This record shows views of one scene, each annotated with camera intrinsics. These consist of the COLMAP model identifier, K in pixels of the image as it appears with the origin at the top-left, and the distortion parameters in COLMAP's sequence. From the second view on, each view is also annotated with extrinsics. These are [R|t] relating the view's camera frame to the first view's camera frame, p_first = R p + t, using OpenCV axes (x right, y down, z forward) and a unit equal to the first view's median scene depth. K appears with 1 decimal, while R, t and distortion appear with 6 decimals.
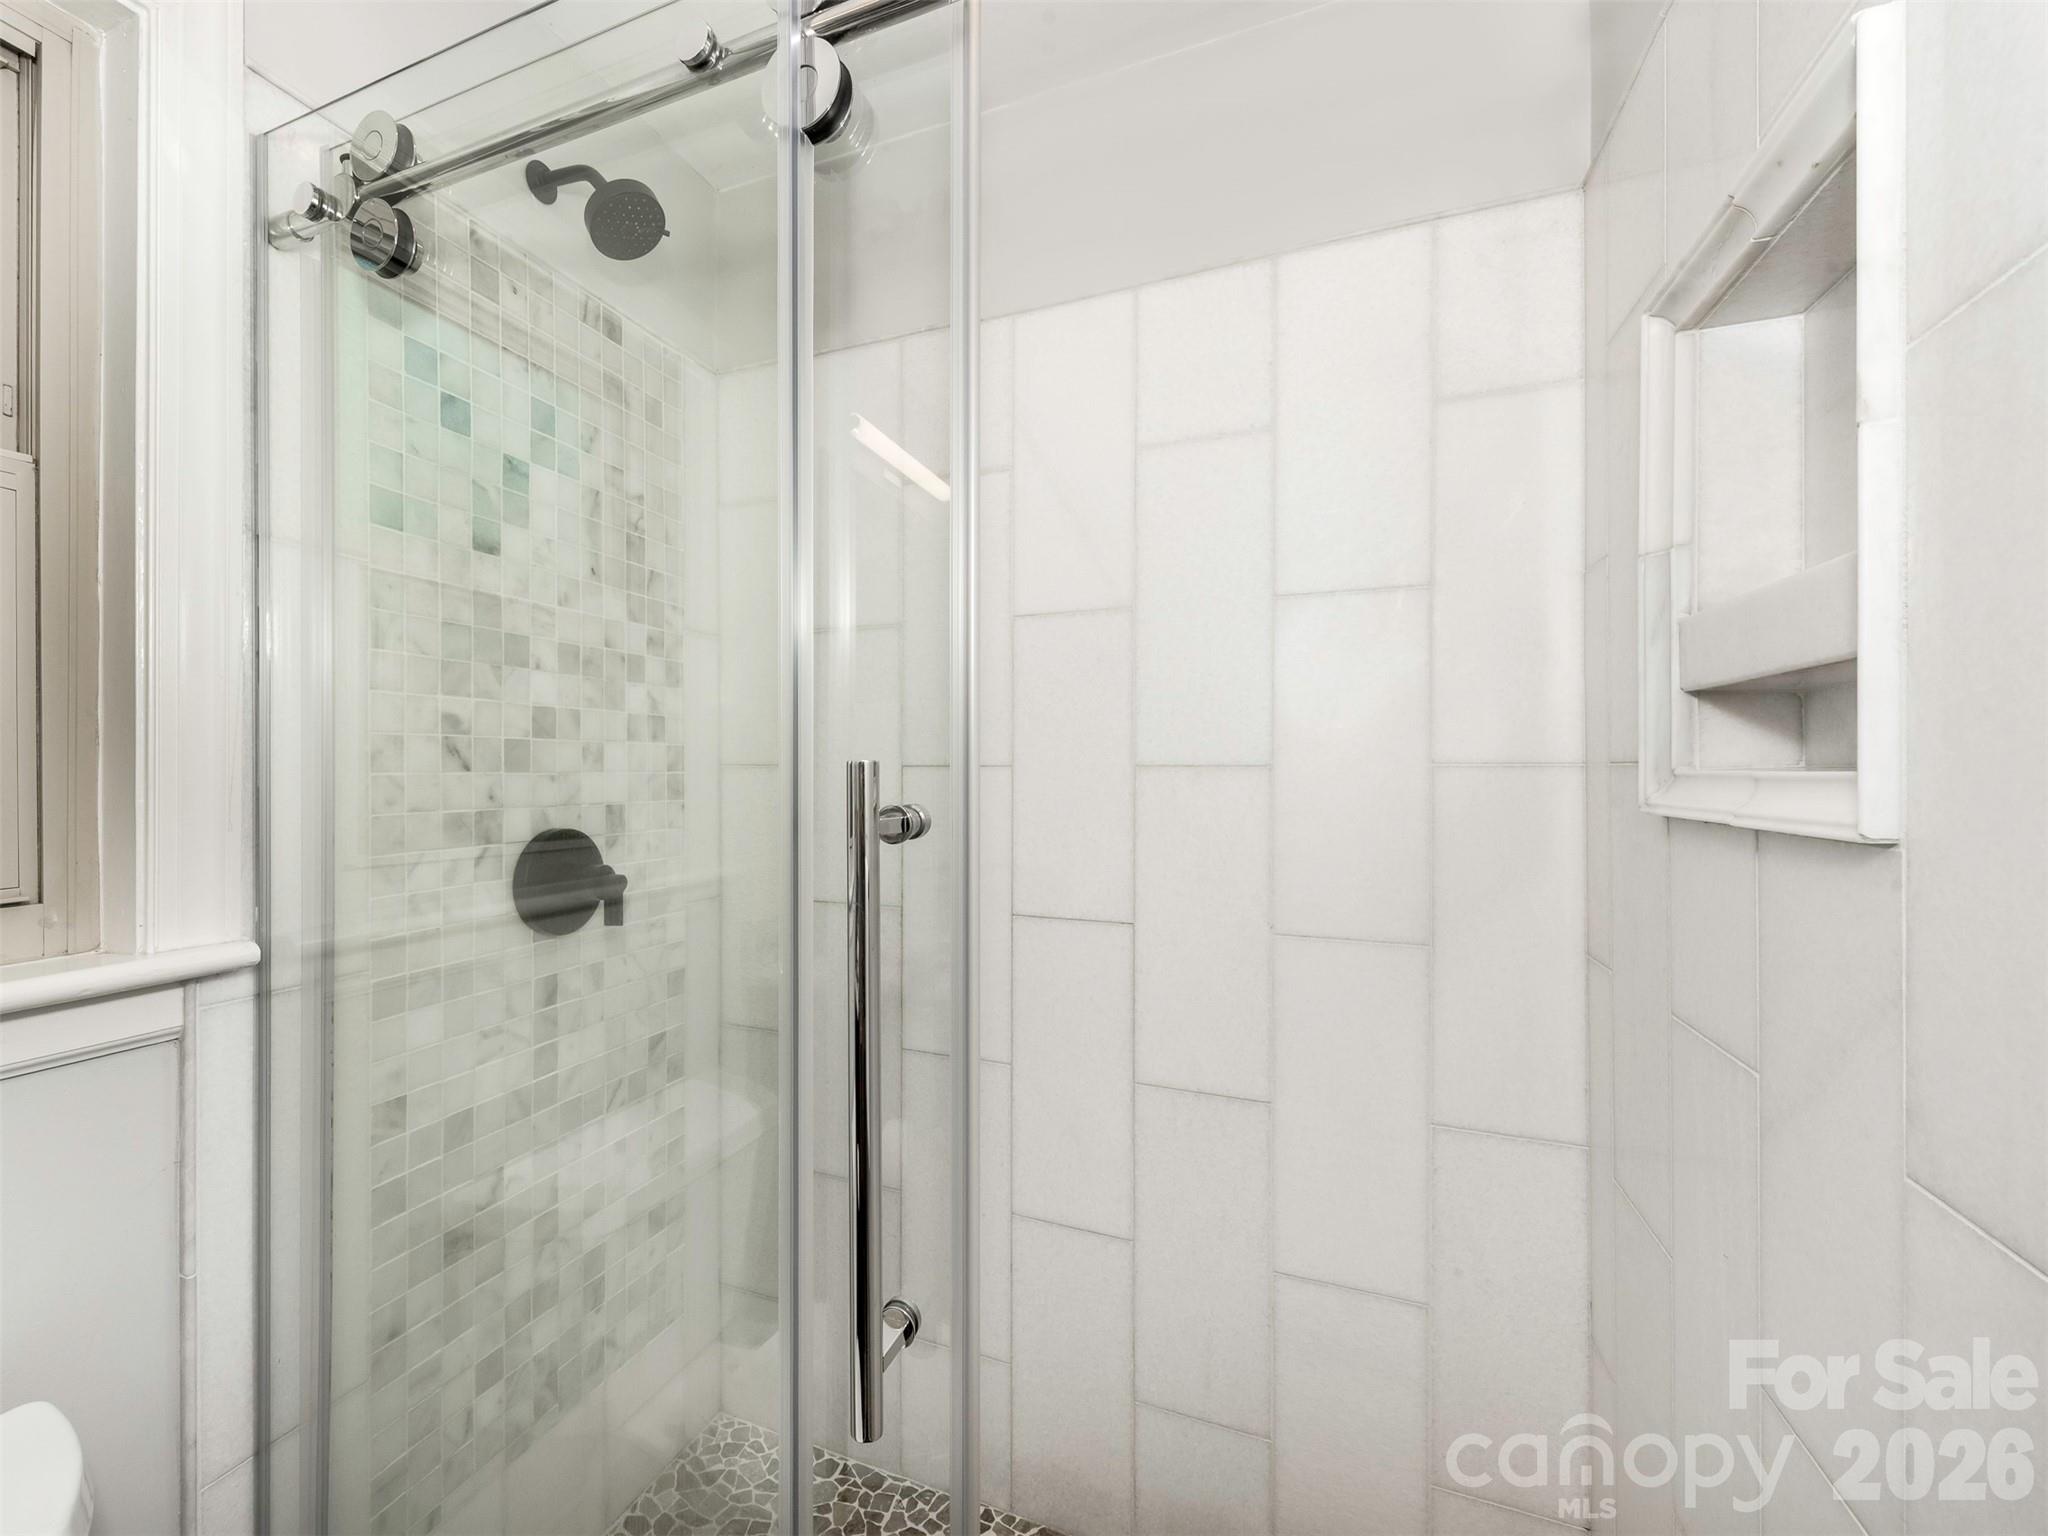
lens RADIAL K [[945.4, 0, 1083.8], [0, 945.4, 756.5], [0, 0, 1]] dist [0.015990, -0.000354]
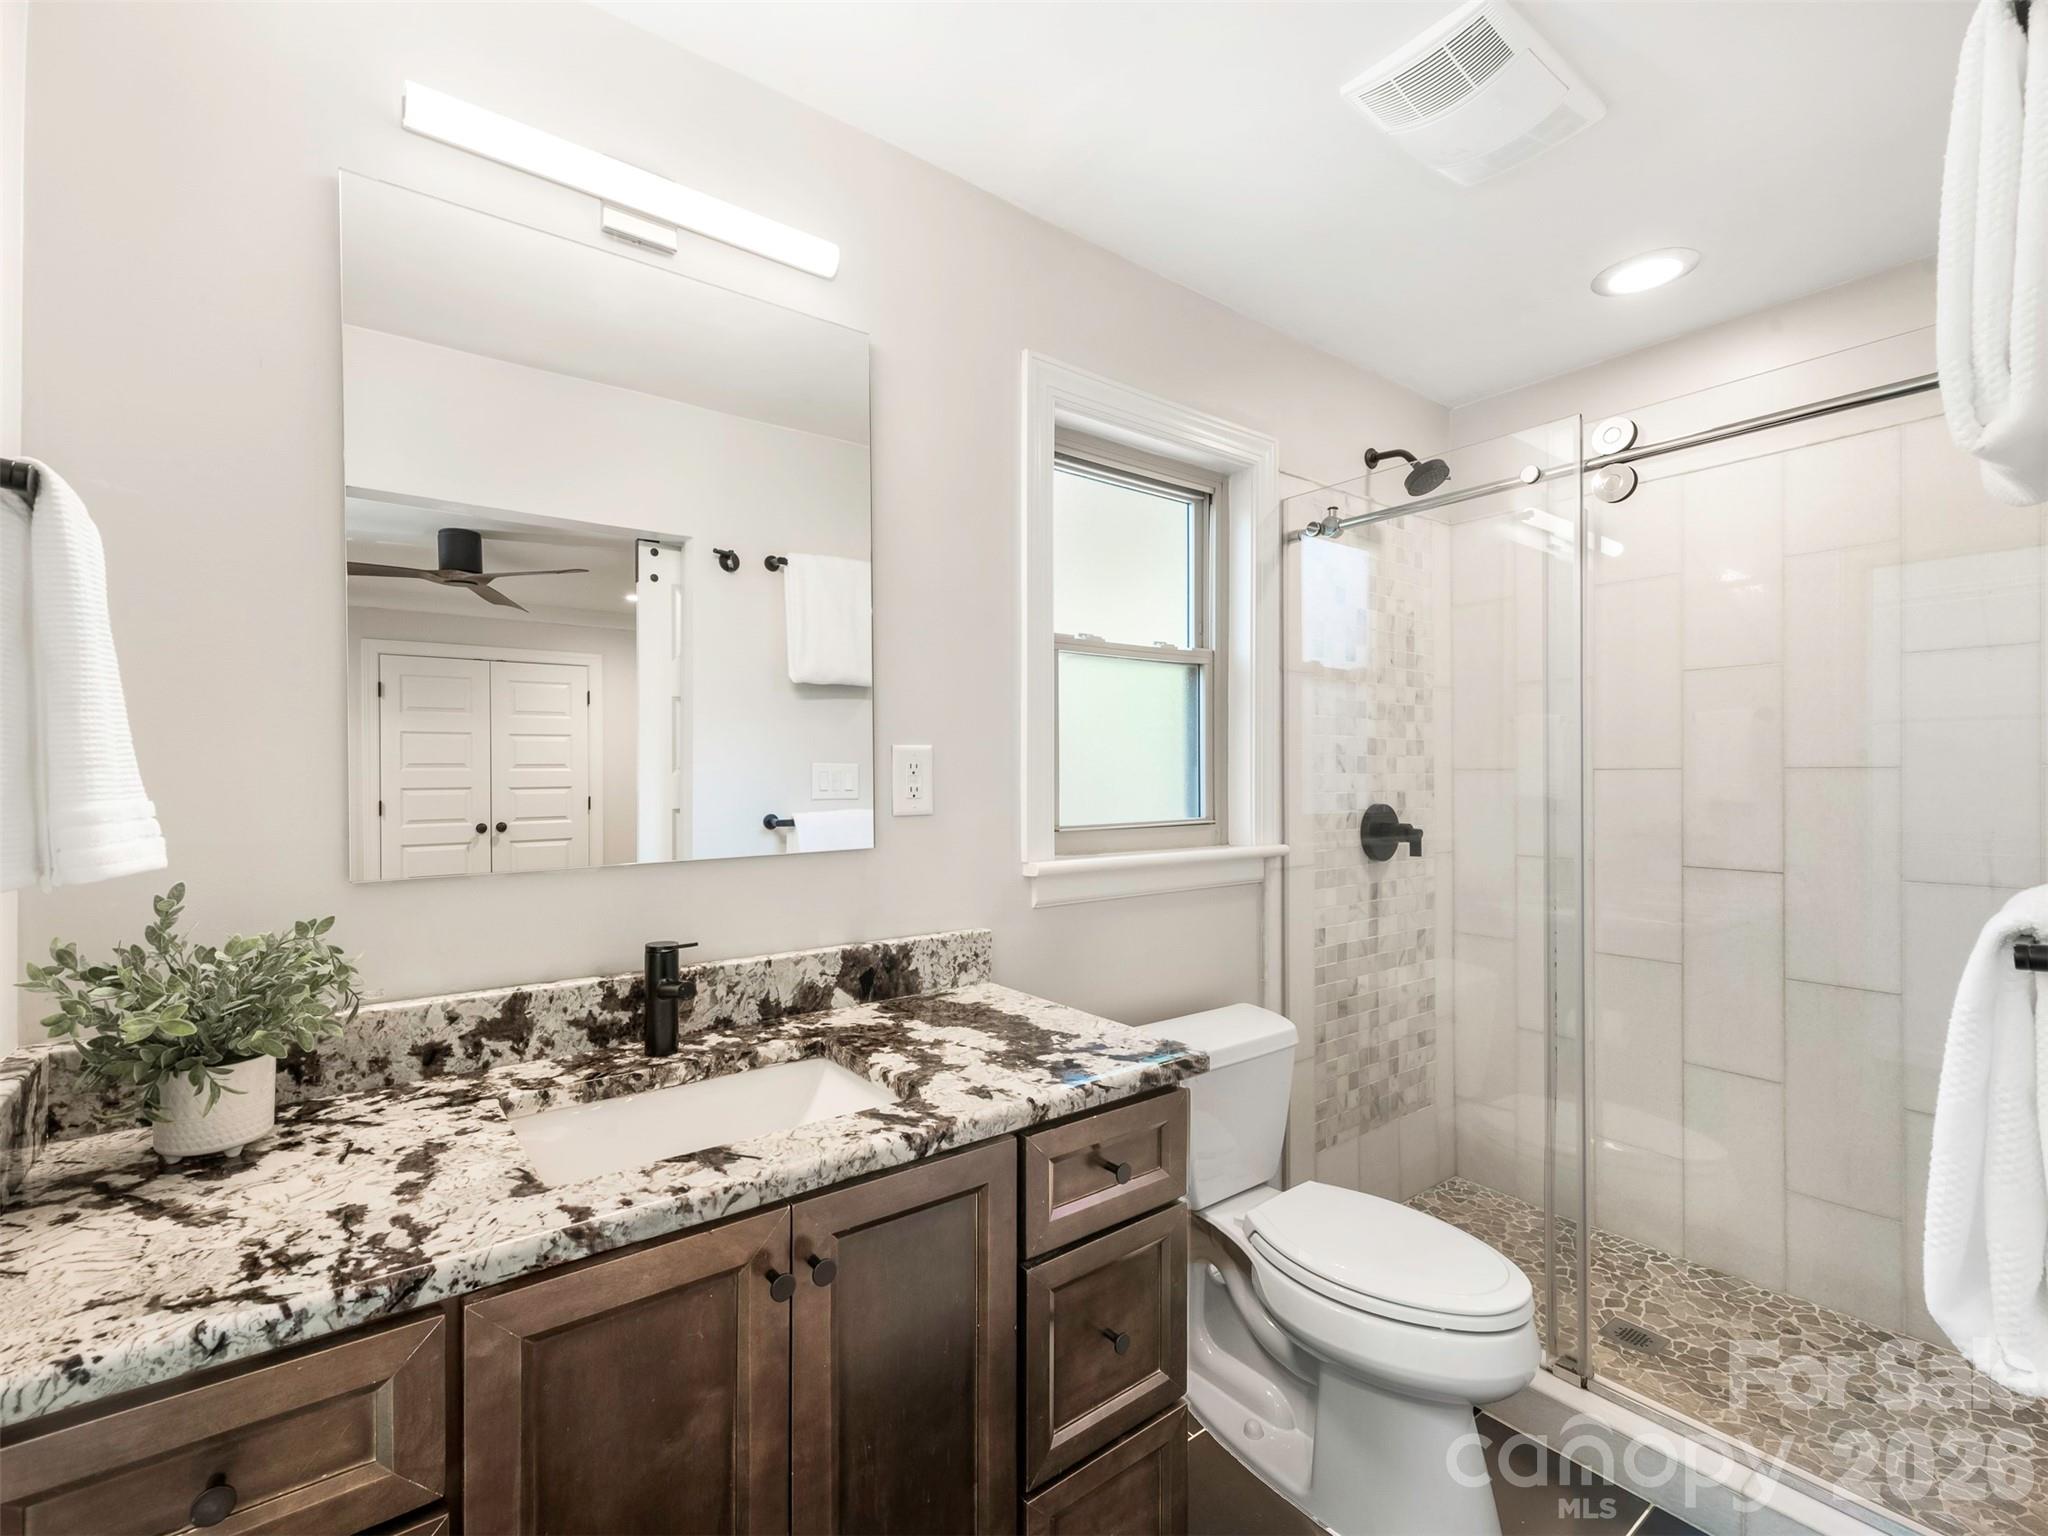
lens RADIAL K [[922.1, 0, 1017.2], [0, 922.1, 773.5], [0, 0, 1]] dist [0.014821, -0.008267]
pose [[0.775384, -0.003555, -0.631480, 0.038401], [0.010571, 0.999917, 0.007351, -0.004393], [0.631401, -0.012375, 0.775357, -0.862142]]
